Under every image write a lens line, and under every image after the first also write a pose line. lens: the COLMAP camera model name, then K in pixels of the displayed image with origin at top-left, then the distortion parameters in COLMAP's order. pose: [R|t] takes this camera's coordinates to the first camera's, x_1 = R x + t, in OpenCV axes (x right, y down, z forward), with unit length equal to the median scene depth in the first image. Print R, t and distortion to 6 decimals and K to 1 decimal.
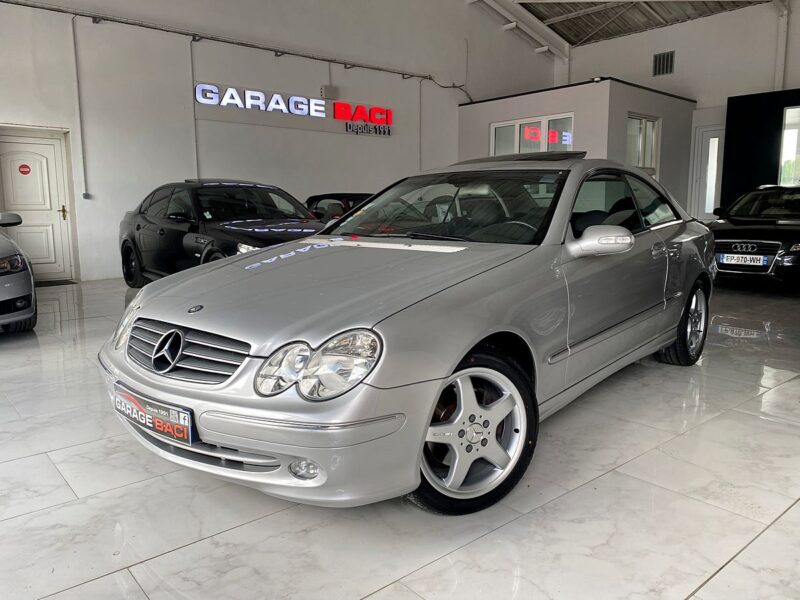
lens RADIAL K [[608.5, 0, 394.6], [0, 608.5, 294.7], [0, 0, 1]] dist [0.009441, -0.006897]
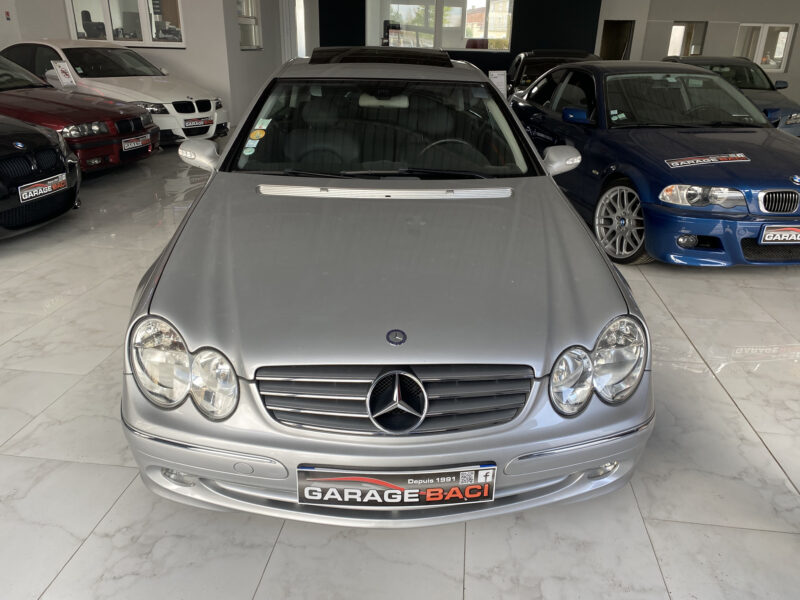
lens RADIAL K [[608.7, 0, 402.2], [0, 608.7, 303.8], [0, 0, 1]] dist [0.008967, -0.005559]
pose [[0.731120, -0.253386, 0.633451, -0.317948], [0.075281, 0.952766, 0.294226, -0.095885], [-0.678083, -0.167428, 0.715661, 0.185552]]
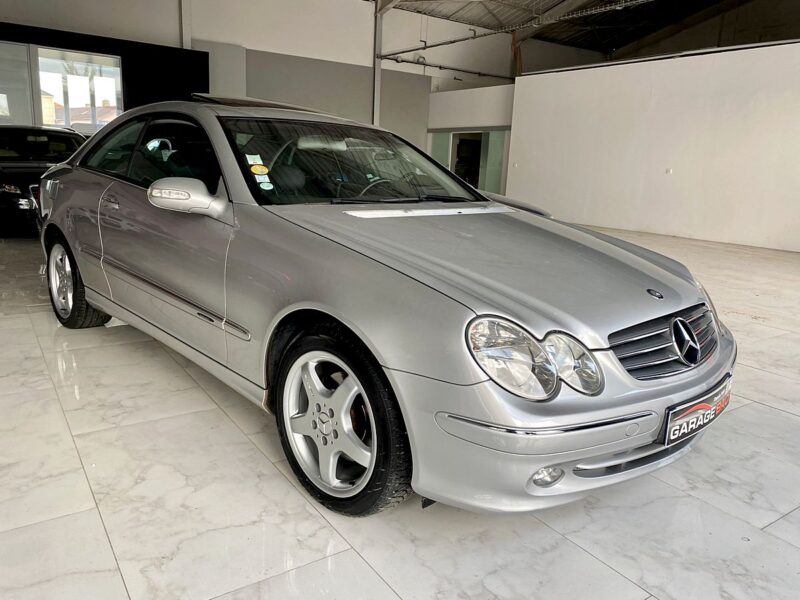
lens RADIAL K [[608.7, 0, 402.2], [0, 608.7, 303.8], [0, 0, 1]] dist [0.008967, -0.005559]
pose [[0.102432, -0.219733, 0.970168, -0.503286], [0.098850, 0.972719, 0.209874, -0.076853], [-0.989816, 0.074403, 0.121359, 0.507085]]
